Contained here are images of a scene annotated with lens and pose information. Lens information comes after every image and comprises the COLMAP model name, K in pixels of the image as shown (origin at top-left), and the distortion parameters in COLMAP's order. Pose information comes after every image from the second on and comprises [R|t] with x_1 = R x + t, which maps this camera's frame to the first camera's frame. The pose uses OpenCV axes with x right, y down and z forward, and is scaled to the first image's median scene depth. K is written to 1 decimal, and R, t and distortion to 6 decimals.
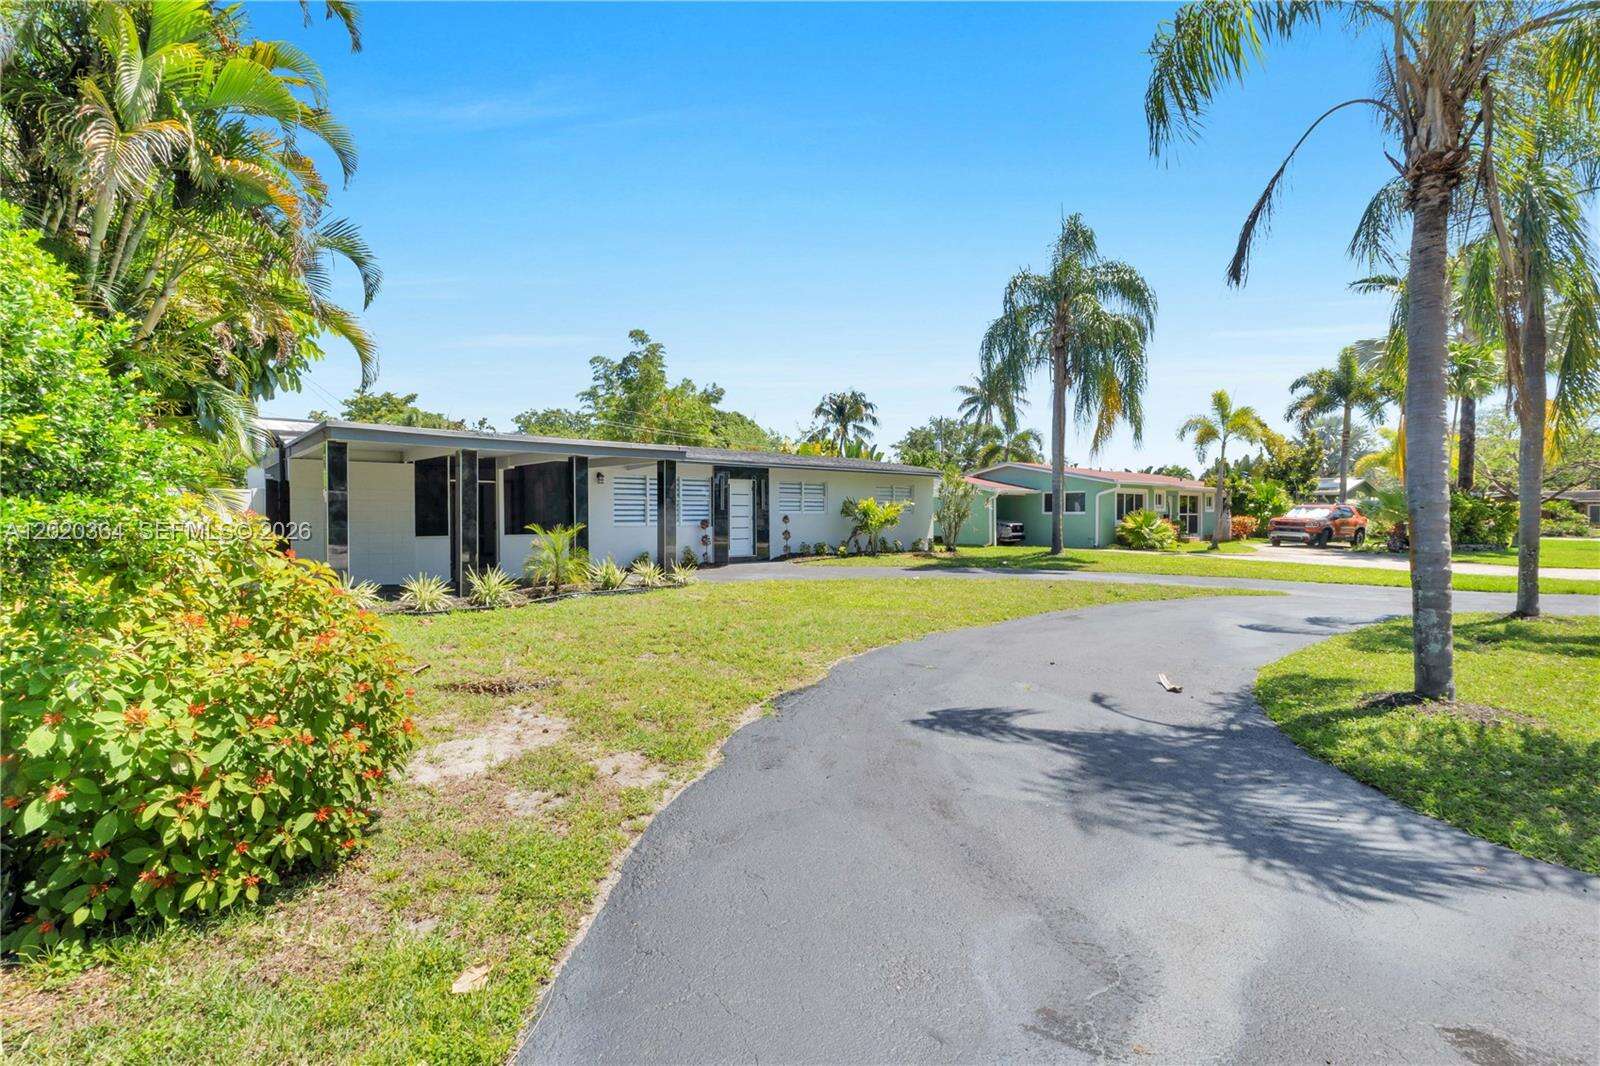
lens RADIAL K [[717.0, 0, 800.0], [0, 717.0, 533.0], [0, 0, 1]] dist [0.001927, 0.000046]
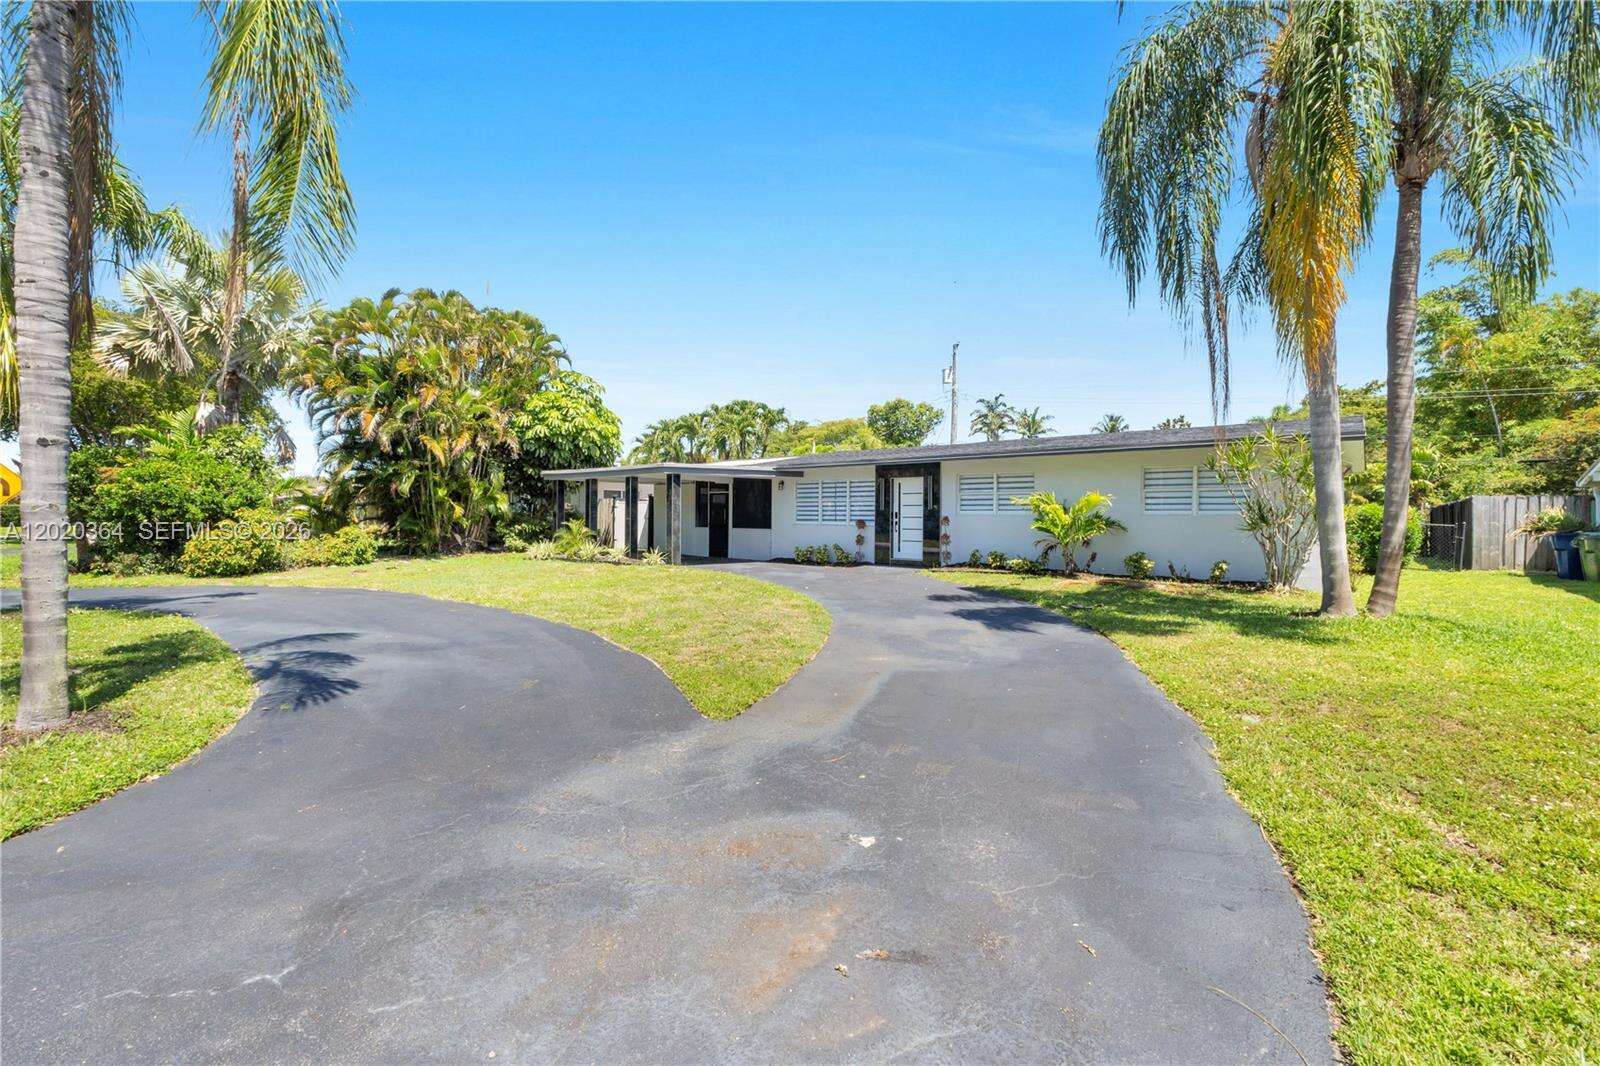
lens RADIAL K [[704.9, 0, 800.0], [0, 704.9, 533.0], [0, 0, 1]] dist [0.001066, 0.000023]
pose [[0.142719, 0.025576, -0.989433, 0.574843], [-0.031131, 0.999287, 0.021340, -0.012482], [0.989274, 0.027757, 0.143413, 0.520056]]
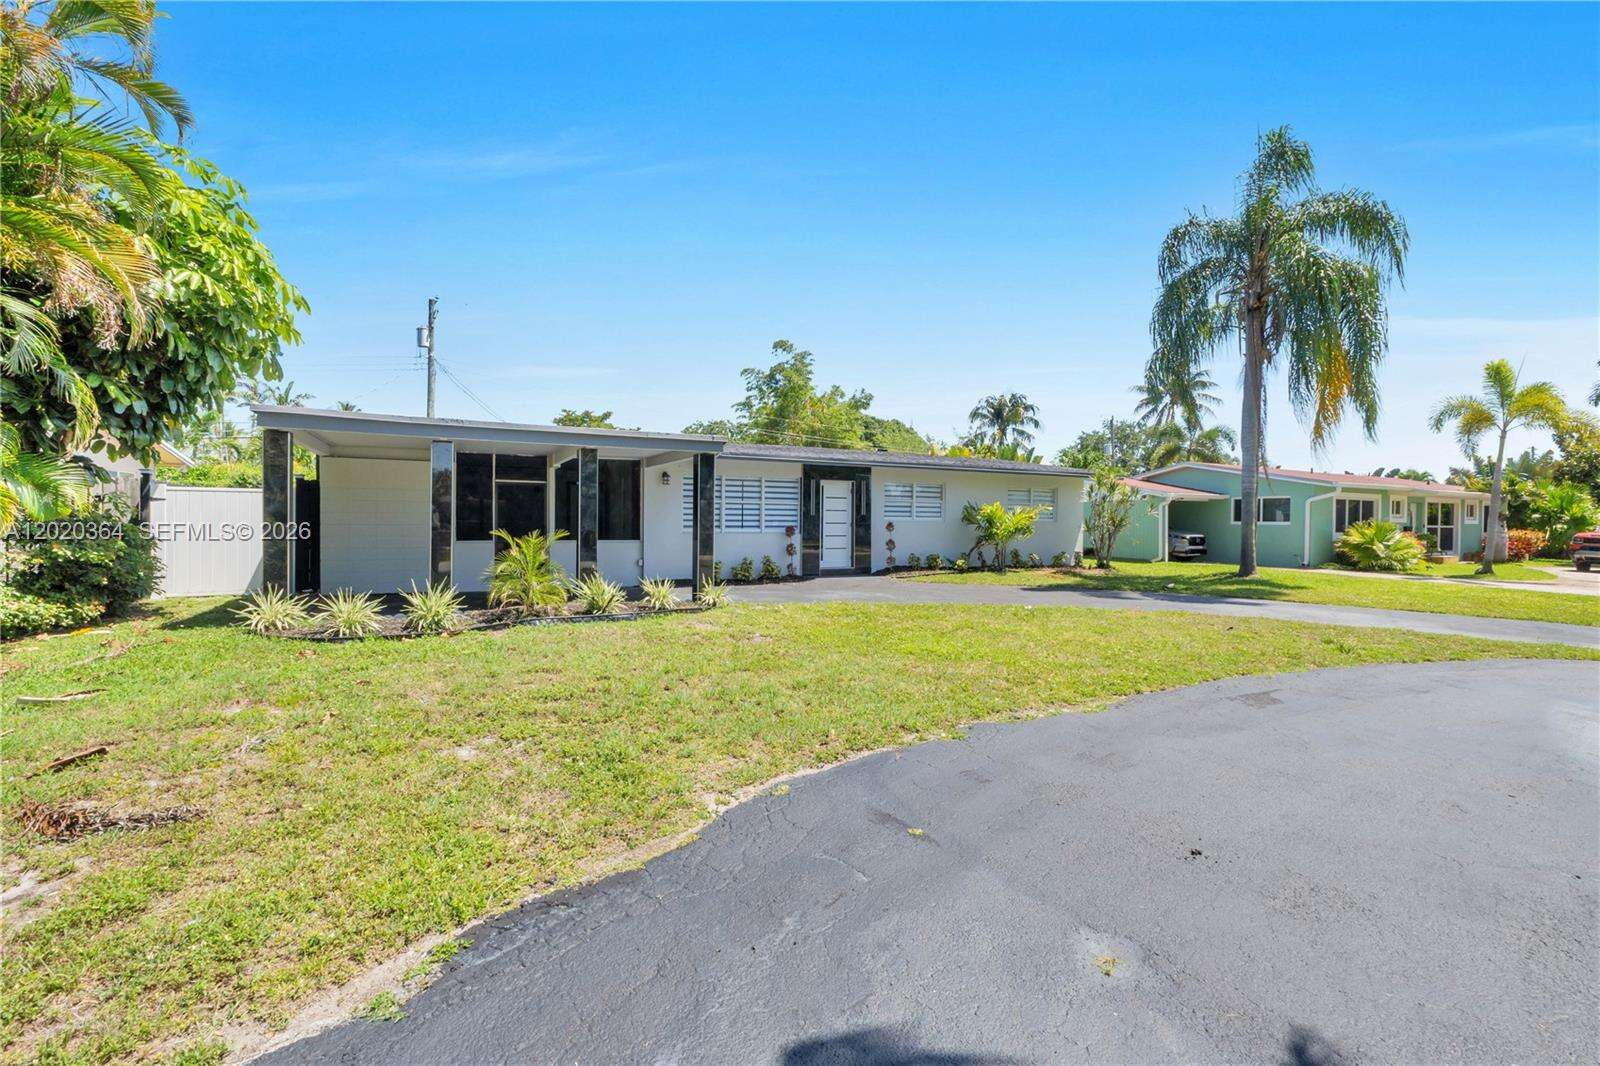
lens RADIAL K [[672.3, 0, 800.0], [0, 672.3, 533.0], [0, 0, 1]] dist [-0.000955, -0.000309]
pose [[0.968245, 0.014530, -0.249581, 0.056688], [-0.016512, 0.999847, -0.005851, -0.003785], [0.249458, 0.009787, 0.968336, 0.140284]]
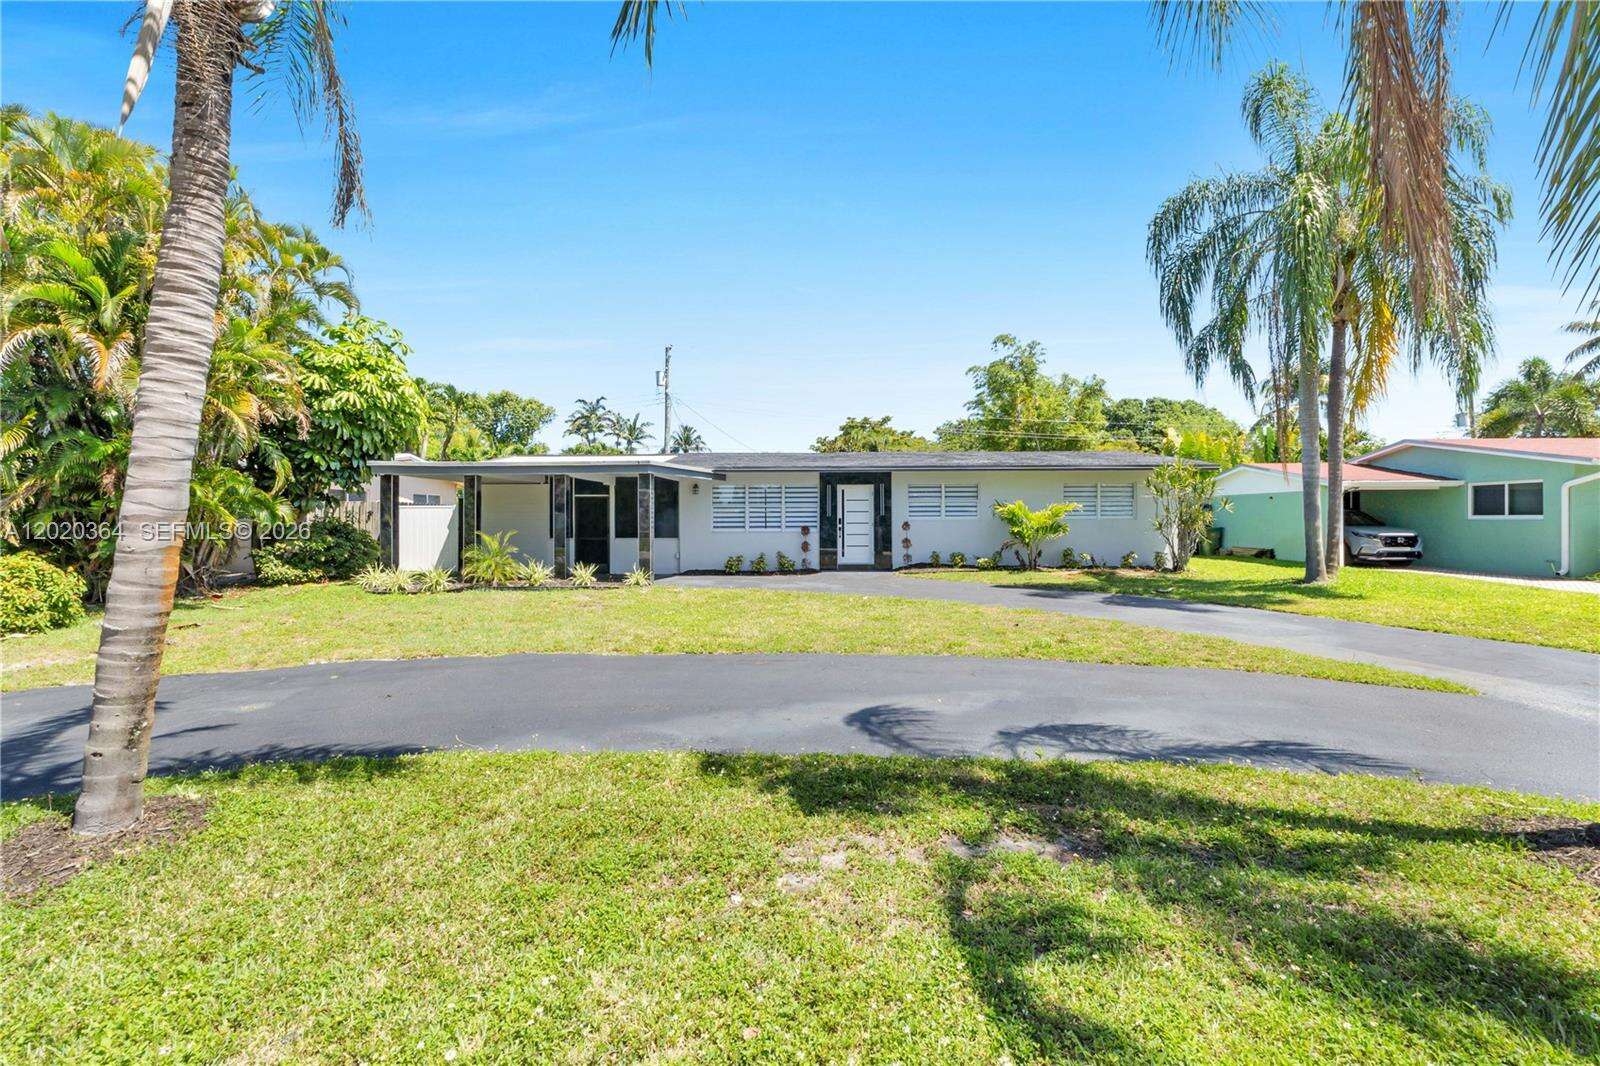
lens RADIAL K [[693.5, 0, 815.3], [0, 693.5, 522.3], [0, 0, 1]] dist [-0.000966, -0.000036]
pose [[0.749892, 0.002982, -0.661554, 0.354446], [-0.015008, 0.999809, -0.012506, -0.008227], [0.661390, 0.019307, 0.749794, 0.186236]]
